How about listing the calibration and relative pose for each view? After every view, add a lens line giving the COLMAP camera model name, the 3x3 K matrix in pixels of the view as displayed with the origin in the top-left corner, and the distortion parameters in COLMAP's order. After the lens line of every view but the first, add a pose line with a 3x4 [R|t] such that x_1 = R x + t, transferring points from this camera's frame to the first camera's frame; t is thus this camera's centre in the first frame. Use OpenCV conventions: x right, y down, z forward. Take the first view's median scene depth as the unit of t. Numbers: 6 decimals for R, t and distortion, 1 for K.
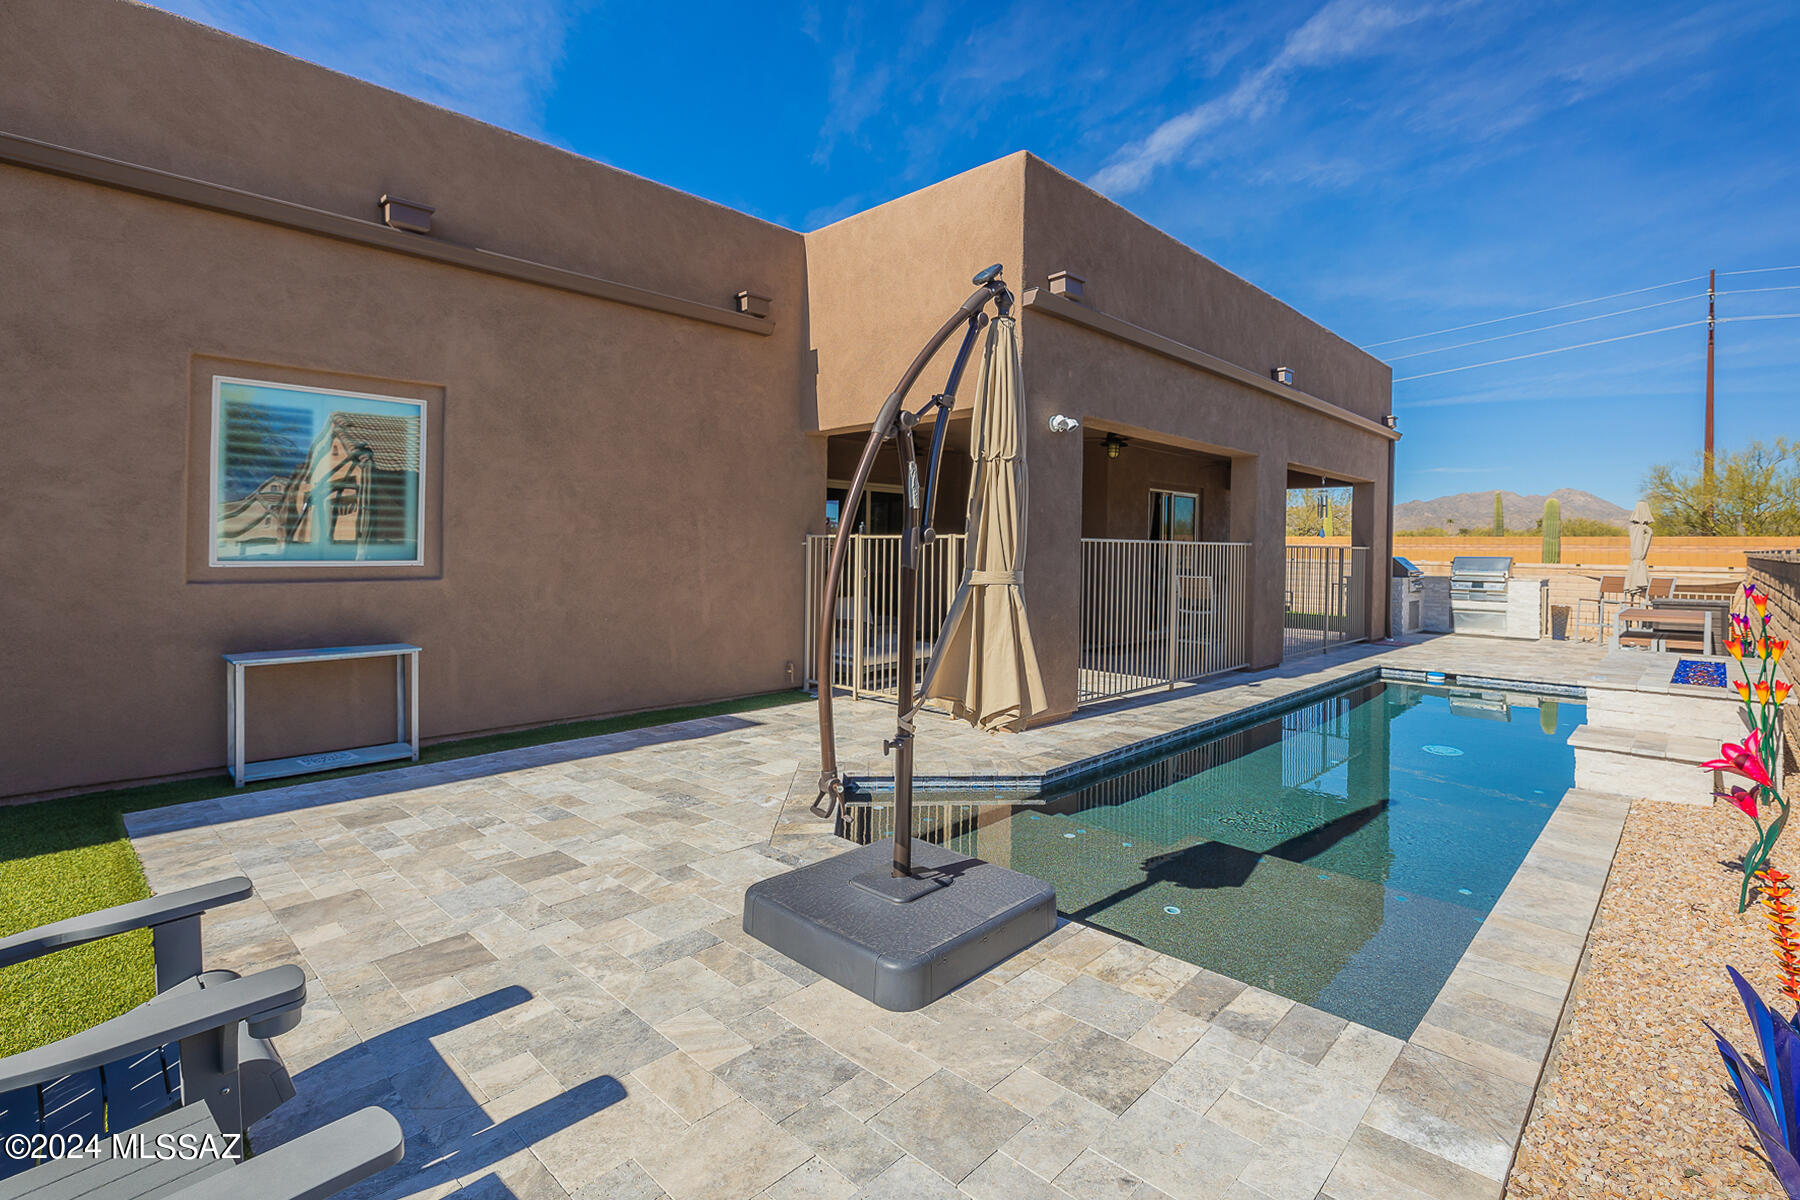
lens RADIAL K [[822.7, 0, 984.4], [0, 822.7, 553.6], [0, 0, 1]] dist [-0.013152, 0.000391]
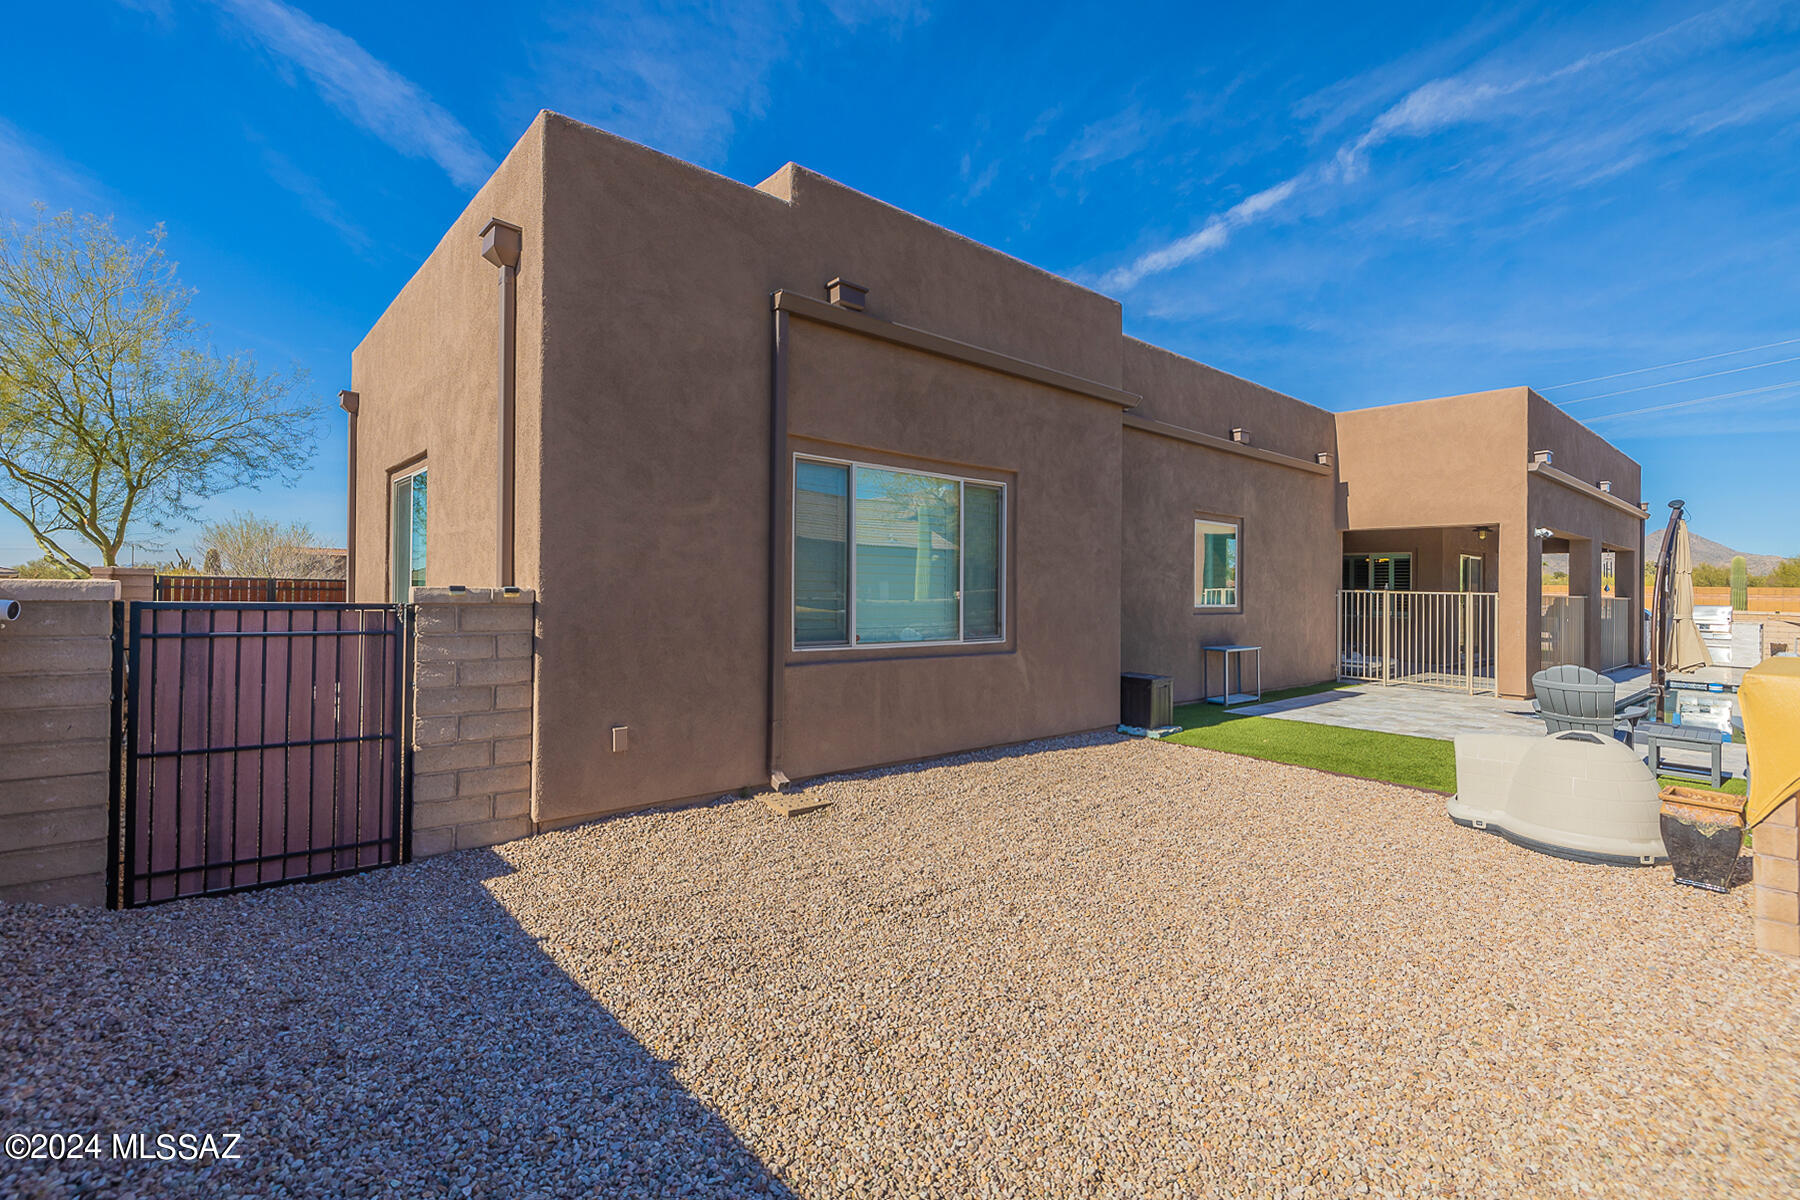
lens RADIAL K [[817.1, 0, 939.8], [0, 817.1, 567.4], [0, 0, 1]] dist [0.014676, -0.001927]
pose [[0.995917, 0.002602, -0.090238, -0.708146], [-0.005573, 0.999450, -0.032685, -0.008319], [0.090103, 0.033054, 0.995384, -0.615148]]
